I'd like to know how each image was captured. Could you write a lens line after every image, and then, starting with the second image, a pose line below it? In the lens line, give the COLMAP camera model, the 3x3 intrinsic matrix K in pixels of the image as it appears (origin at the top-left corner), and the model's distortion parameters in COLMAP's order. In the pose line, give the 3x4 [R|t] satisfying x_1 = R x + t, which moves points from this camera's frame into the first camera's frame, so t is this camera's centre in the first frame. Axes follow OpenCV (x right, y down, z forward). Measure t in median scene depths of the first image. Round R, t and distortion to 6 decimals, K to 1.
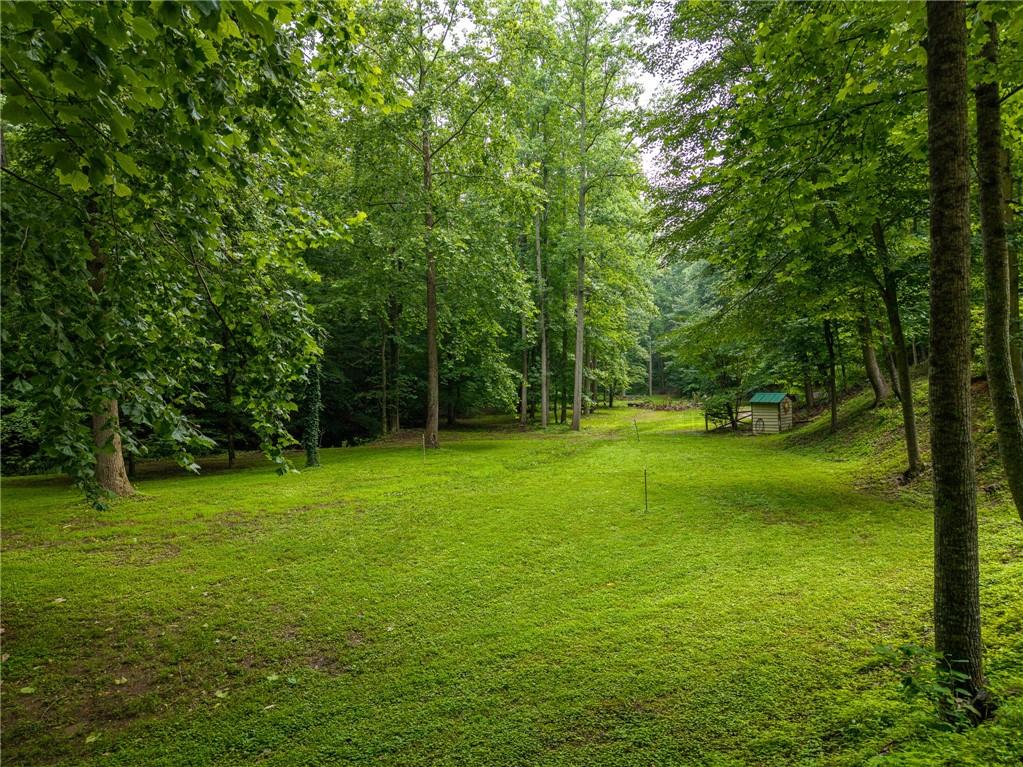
lens RADIAL K [[685.7, 0, 512.2], [0, 685.7, 381.9], [0, 0, 1]] dist [0.020952, -0.027555]
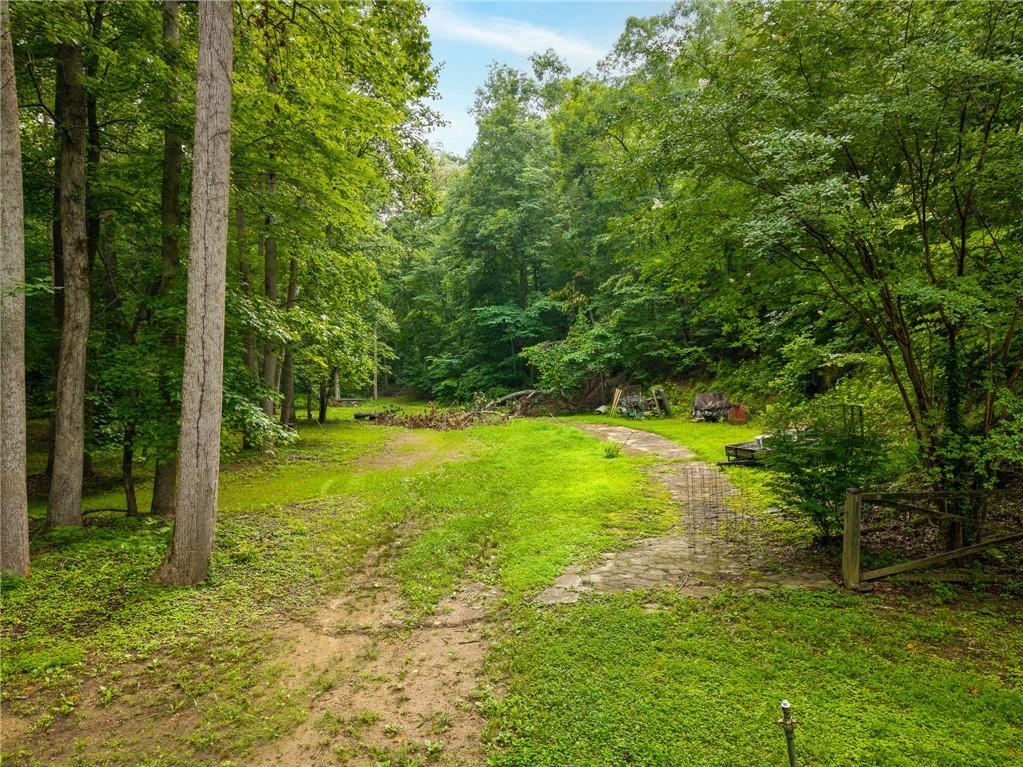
lens RADIAL K [[685.7, 0, 512.0], [0, 685.7, 382.3], [0, 0, 1]] dist [0.020952, -0.027555]
pose [[0.907680, 0.005506, 0.419627, 0.057877], [-0.004714, 0.999985, -0.002926, 0.008291], [-0.419636, 0.000677, 0.907692, 0.482878]]
